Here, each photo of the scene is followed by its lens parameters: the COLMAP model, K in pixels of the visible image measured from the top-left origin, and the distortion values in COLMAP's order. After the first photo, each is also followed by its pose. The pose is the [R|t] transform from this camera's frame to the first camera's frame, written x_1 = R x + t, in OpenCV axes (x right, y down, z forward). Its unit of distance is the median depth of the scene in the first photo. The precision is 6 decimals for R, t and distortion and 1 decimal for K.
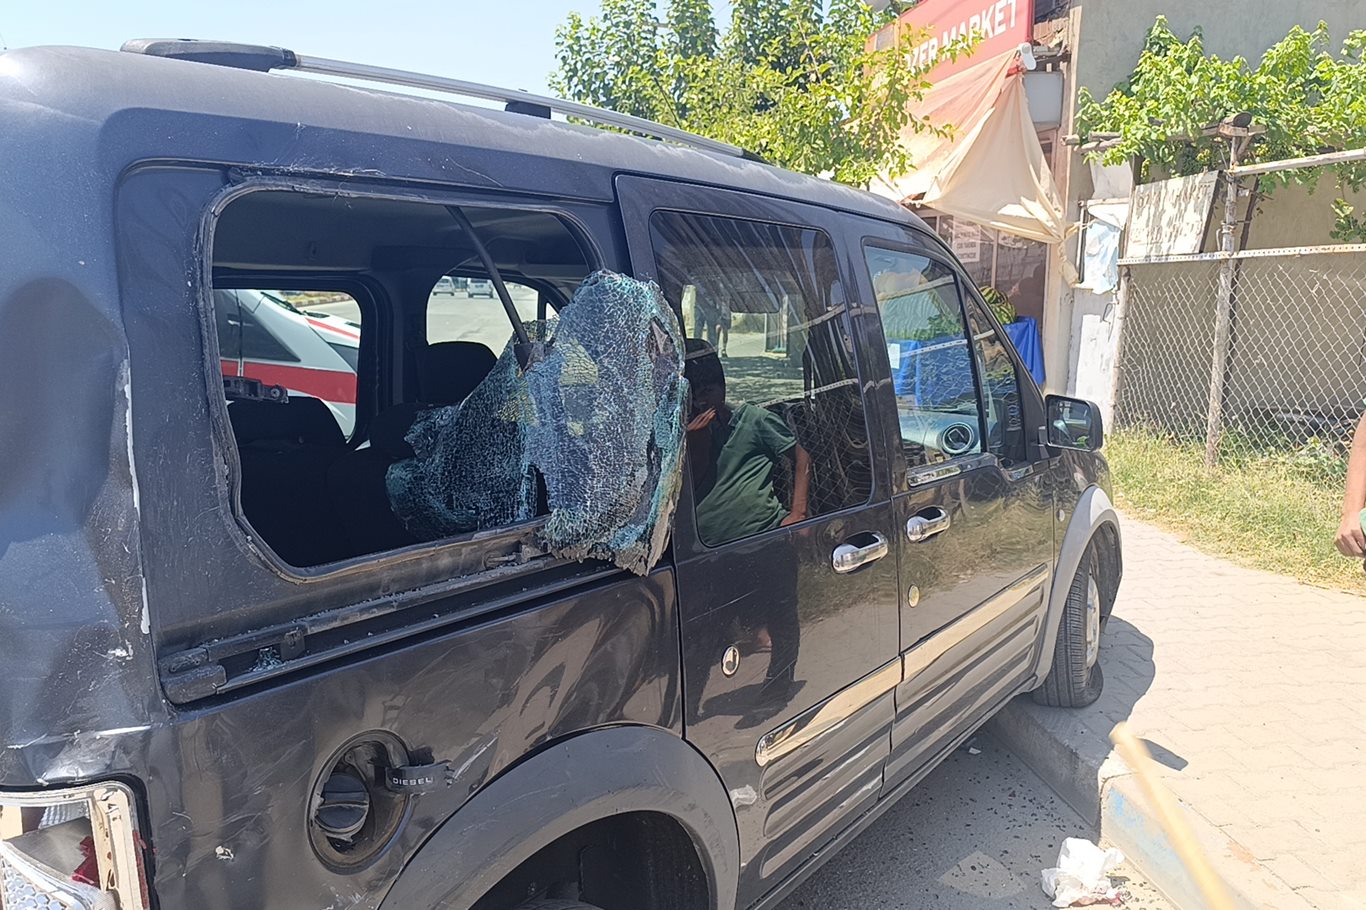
lens RADIAL K [[1114.7, 0, 690.7], [0, 1114.7, 447.9], [0, 0, 1]] dist [0.017780, -0.011479]
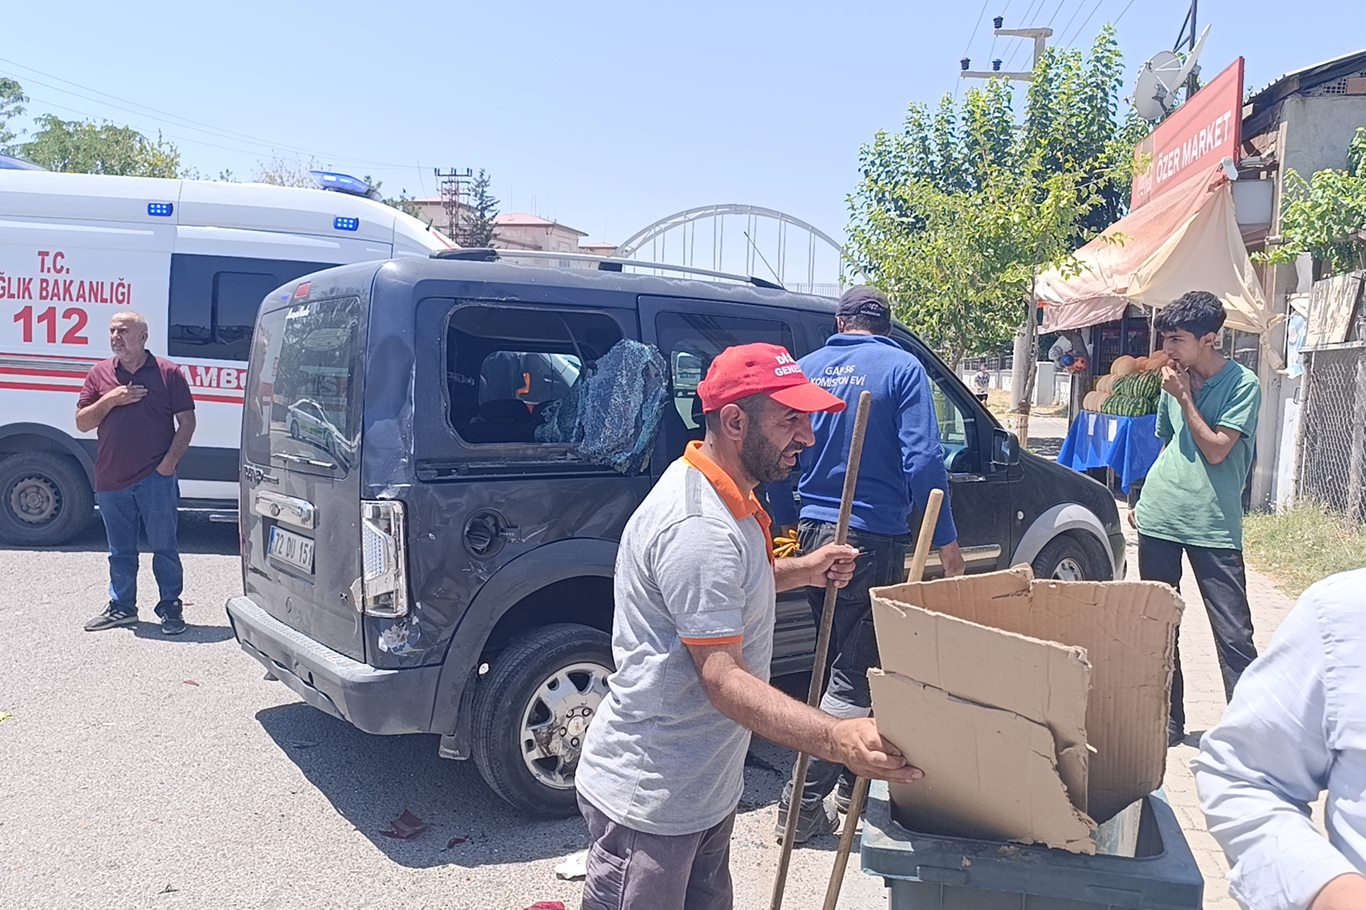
lens RADIAL K [[1111.9, 0, 685.9], [0, 1111.9, 439.6], [0, 0, 1]] dist [0.052395, -0.050442]
pose [[0.946777, 0.040113, -0.319380, 0.195811], [-0.066723, 0.995111, -0.072812, 0.050234], [0.314898, 0.090247, 0.944825, -0.269242]]
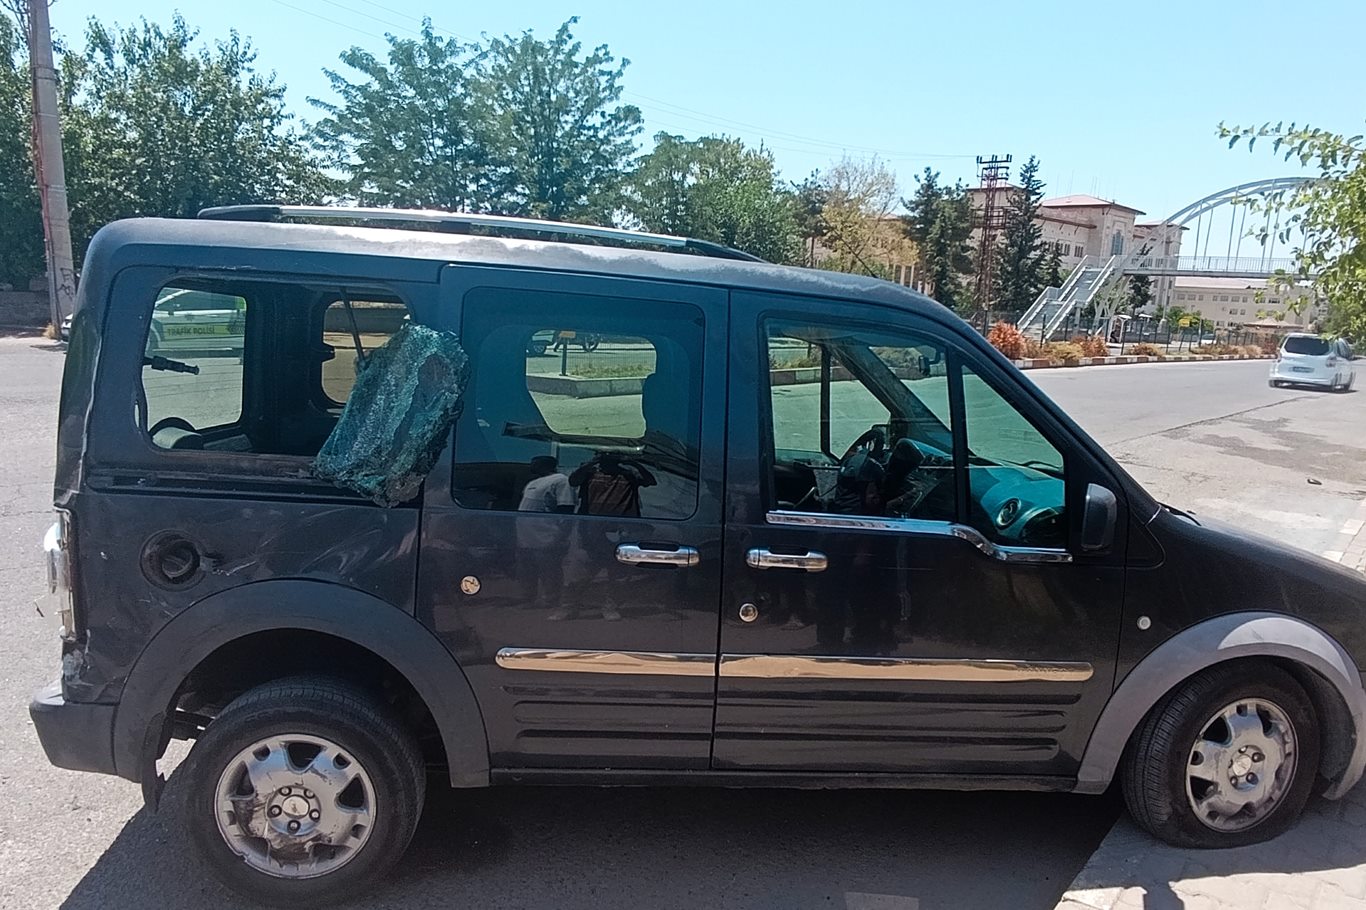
lens RADIAL K [[931.5, 0, 689.6], [0, 931.5, 474.2], [0, 0, 1]] dist [0.004817, -0.016559]
pose [[0.649070, 0.162782, -0.743108, 0.329025], [-0.162409, 0.983968, 0.073687, -0.028251], [0.743190, 0.072859, 0.665102, 0.106642]]
